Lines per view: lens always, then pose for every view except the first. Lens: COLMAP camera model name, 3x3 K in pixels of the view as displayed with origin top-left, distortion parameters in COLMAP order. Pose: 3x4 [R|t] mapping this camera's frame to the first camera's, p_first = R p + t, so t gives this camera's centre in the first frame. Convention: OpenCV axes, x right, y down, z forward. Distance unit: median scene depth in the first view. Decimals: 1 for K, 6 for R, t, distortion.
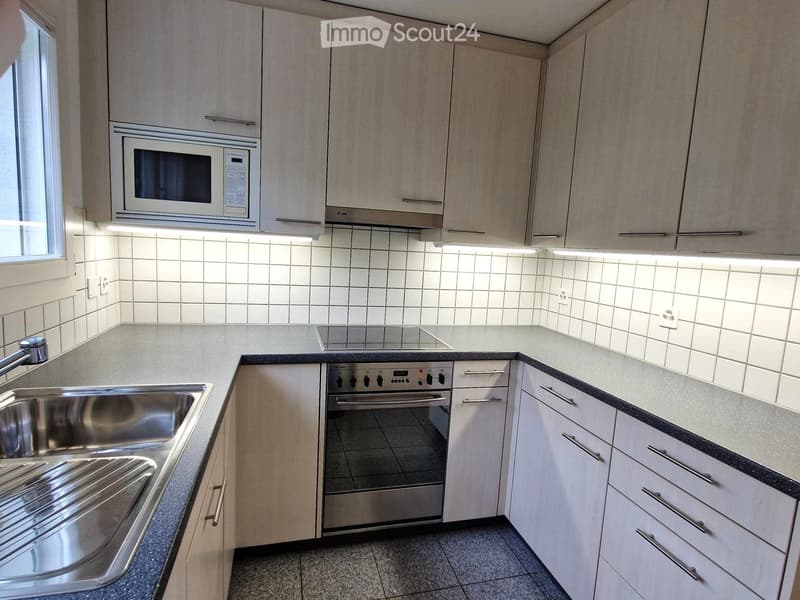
lens RADIAL K [[423.5, 0, 397.7], [0, 423.5, 299.5], [0, 0, 1]] dist [0.003786, 0.000471]
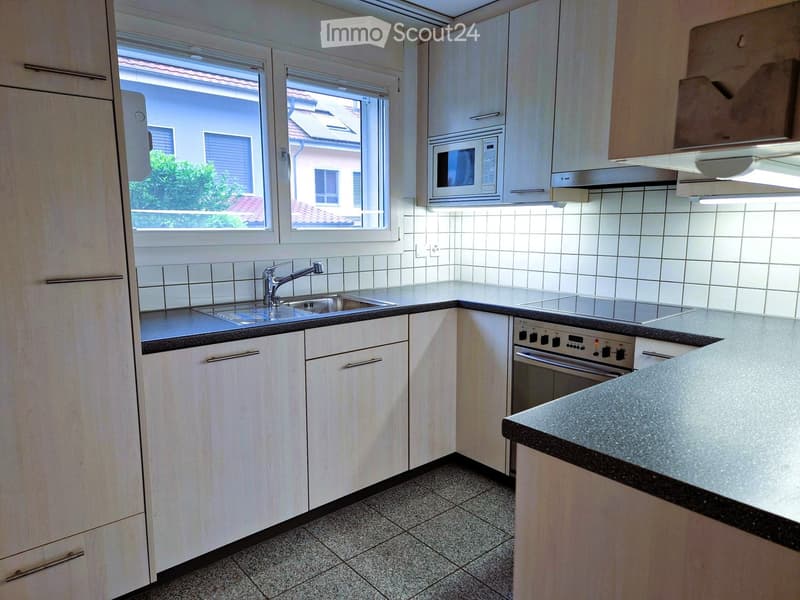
lens RADIAL K [[540.8, 0, 398.1], [0, 540.8, 302.3], [0, 0, 1]] dist [0.034278, -0.000211]
pose [[0.435896, 0.077890, -0.896620, 0.928715], [-0.085509, 0.995325, 0.044894, 0.070818], [0.895925, 0.057100, 0.440519, 0.090206]]
